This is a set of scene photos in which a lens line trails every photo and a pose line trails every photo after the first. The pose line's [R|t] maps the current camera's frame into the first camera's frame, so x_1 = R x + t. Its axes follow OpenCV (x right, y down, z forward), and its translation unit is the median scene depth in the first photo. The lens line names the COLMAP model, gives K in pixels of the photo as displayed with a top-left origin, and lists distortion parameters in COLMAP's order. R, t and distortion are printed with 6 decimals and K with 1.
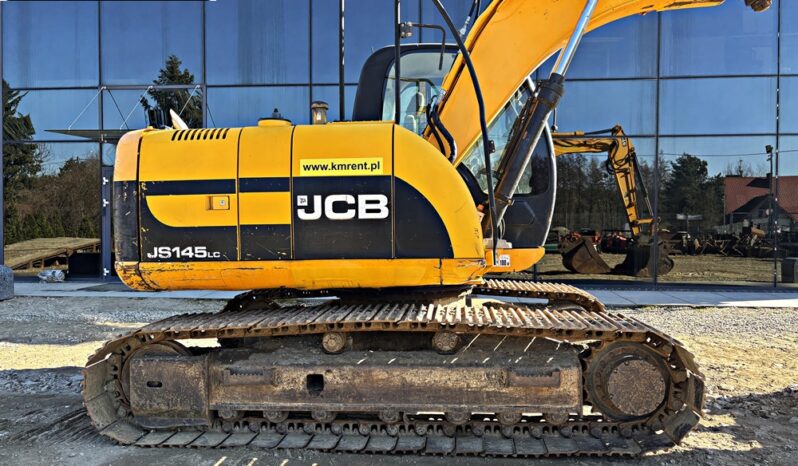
lens RADIAL K [[594.7, 0, 399.0], [0, 594.7, 233.0], [0, 0, 1]] dist [0.092383, -0.117552]
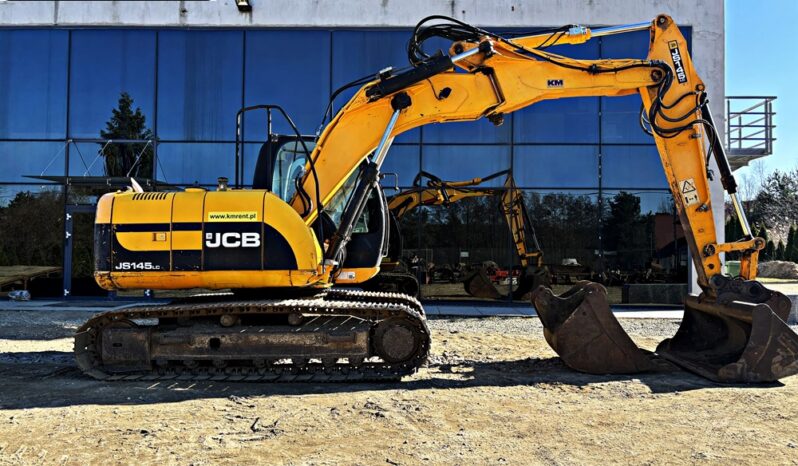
lens RADIAL K [[605.0, 0, 399.0], [0, 605.0, 233.0], [0, 0, 1]] dist [0.039438, -0.047511]
pose [[0.997278, 0.010545, 0.072969, 0.251032], [-0.006393, 0.998359, -0.056903, 0.032817], [-0.073450, 0.056282, 0.995710, -0.770919]]
